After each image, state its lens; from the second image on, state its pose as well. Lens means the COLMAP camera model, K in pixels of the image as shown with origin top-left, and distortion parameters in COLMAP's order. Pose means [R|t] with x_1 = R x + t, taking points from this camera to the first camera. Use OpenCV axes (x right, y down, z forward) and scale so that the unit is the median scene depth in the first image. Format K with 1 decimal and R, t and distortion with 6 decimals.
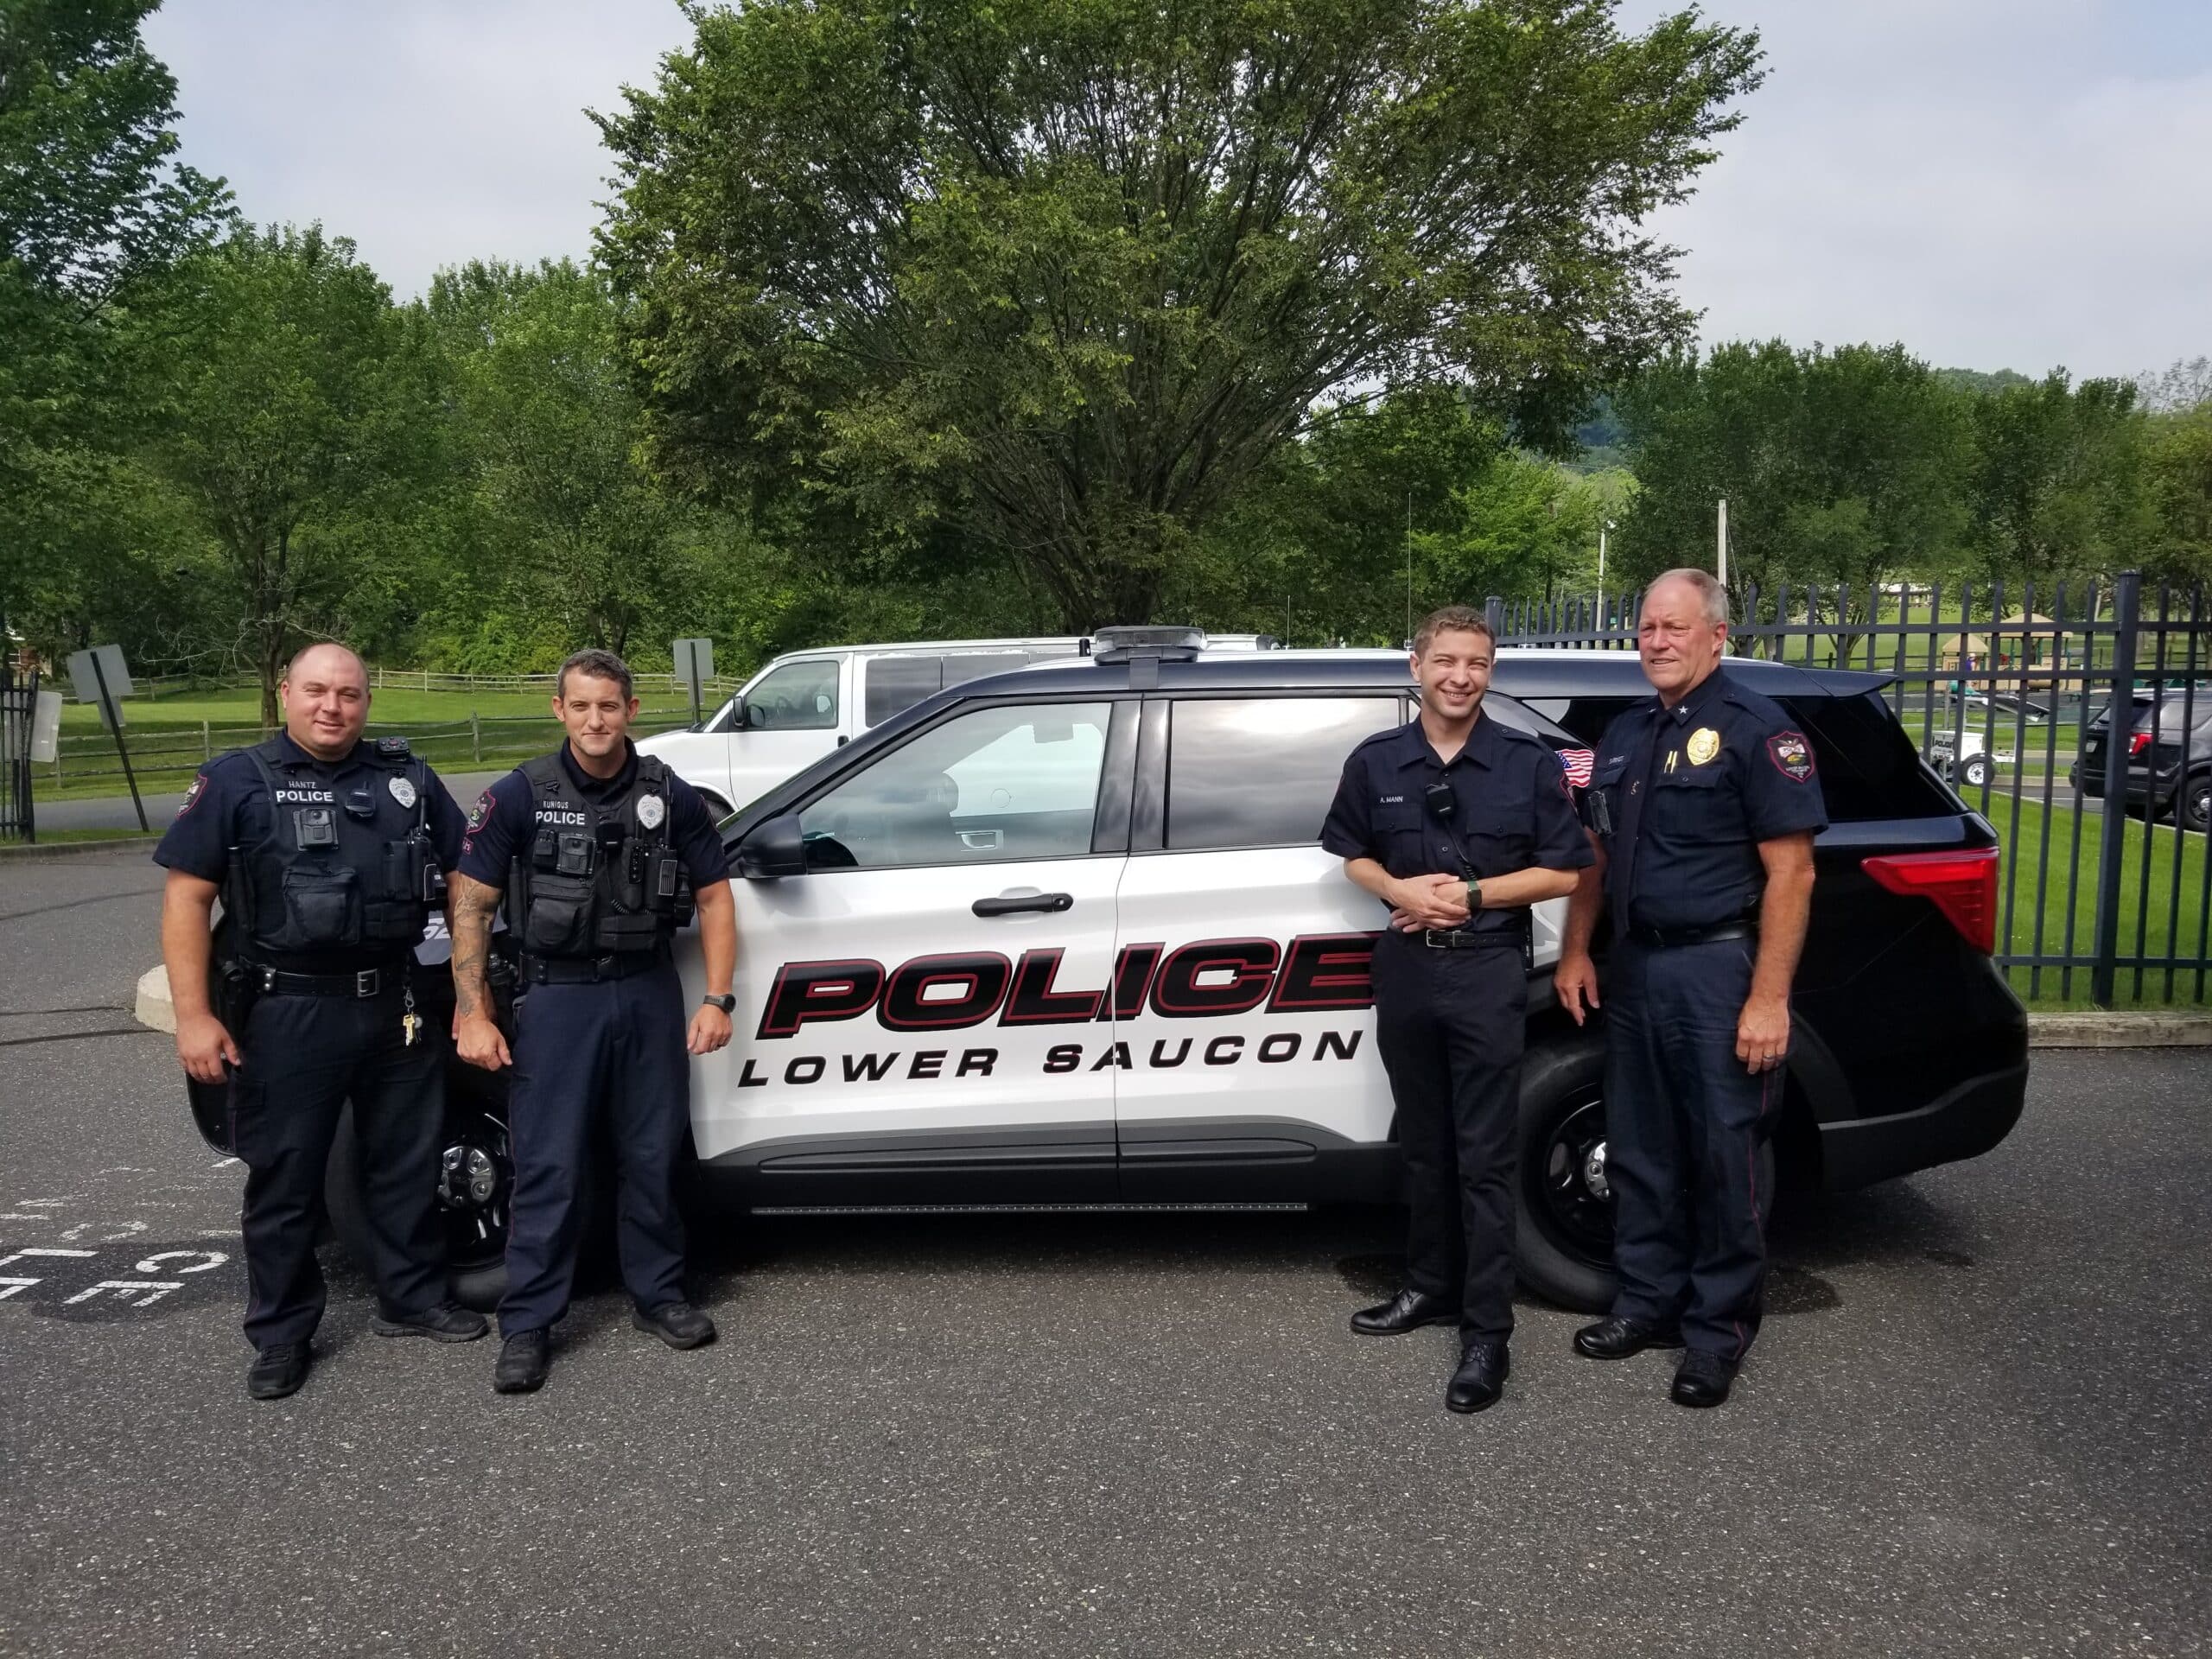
lens RADIAL K [[1810.0, 0, 1106.0], [0, 1810.0, 829.5], [0, 0, 1]] dist [0.000991, -0.016813]
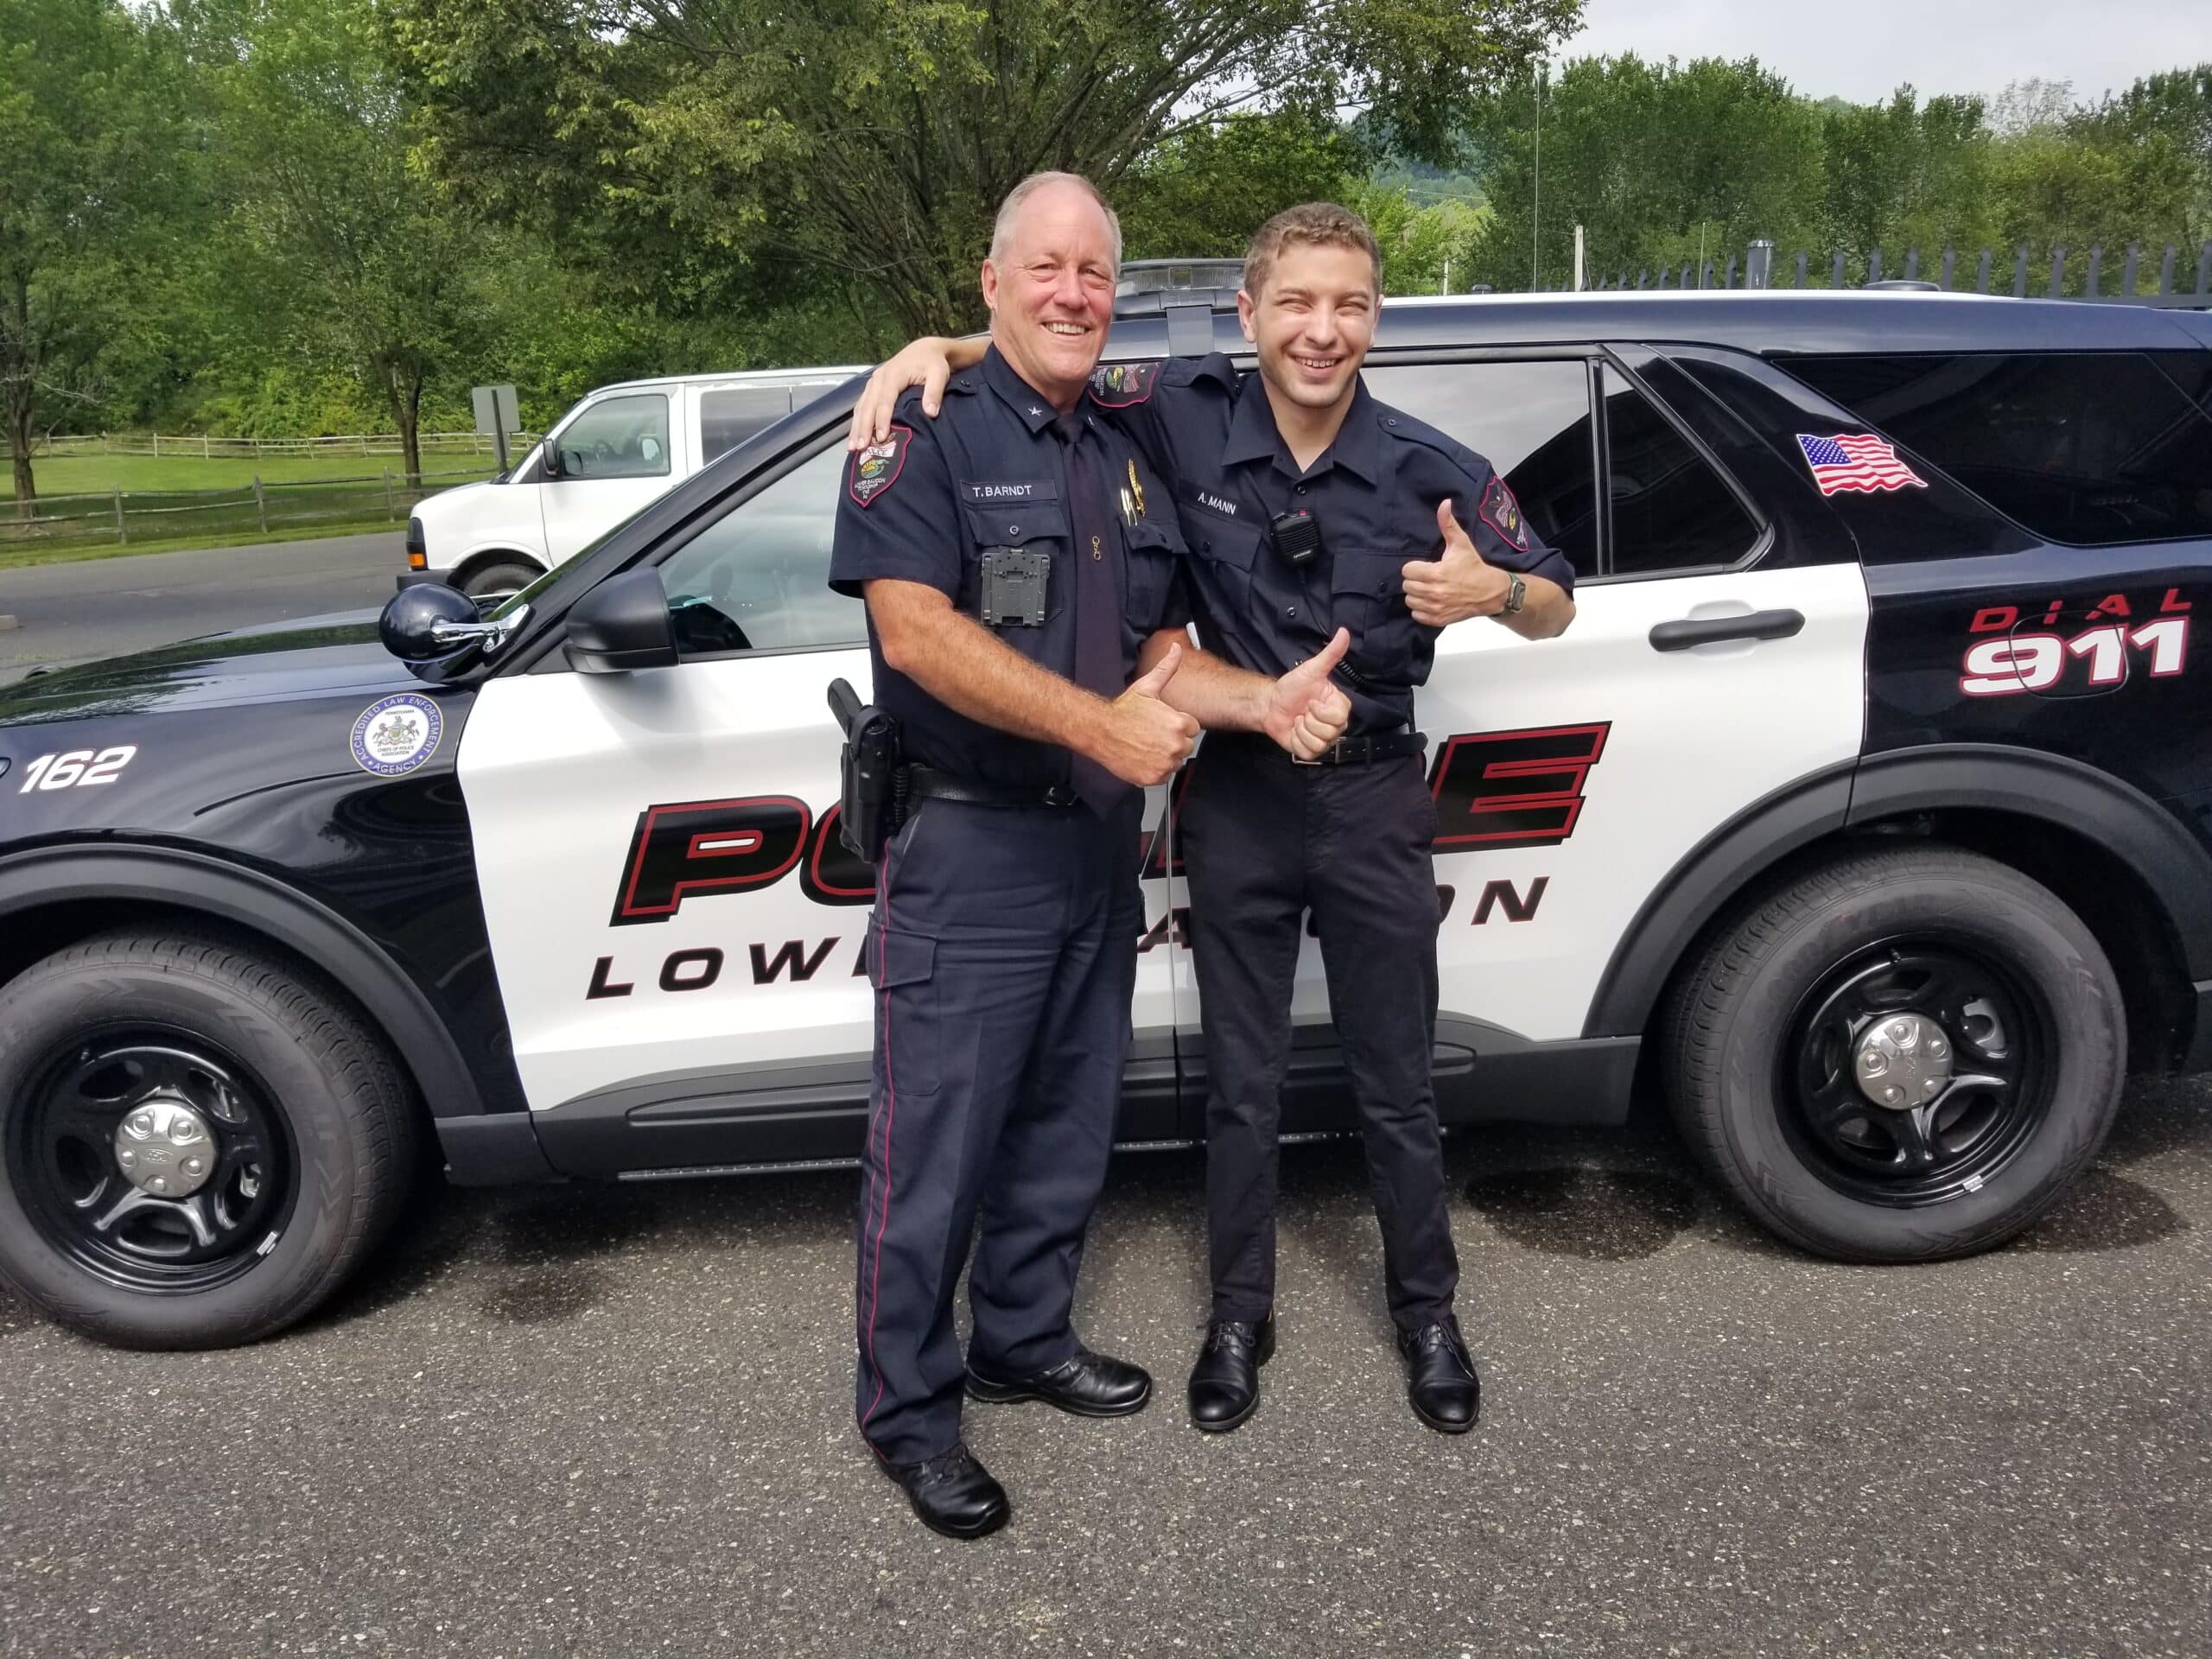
lens RADIAL K [[1819.2, 0, 1089.6], [0, 1819.2, 821.3], [0, 0, 1]] dist [0.002355, -0.020497]
pose [[0.996327, -0.037164, 0.077141, -0.073165], [0.026954, 0.991226, 0.129400, 0.000939], [-0.081273, -0.126846, 0.988587, 0.356318]]
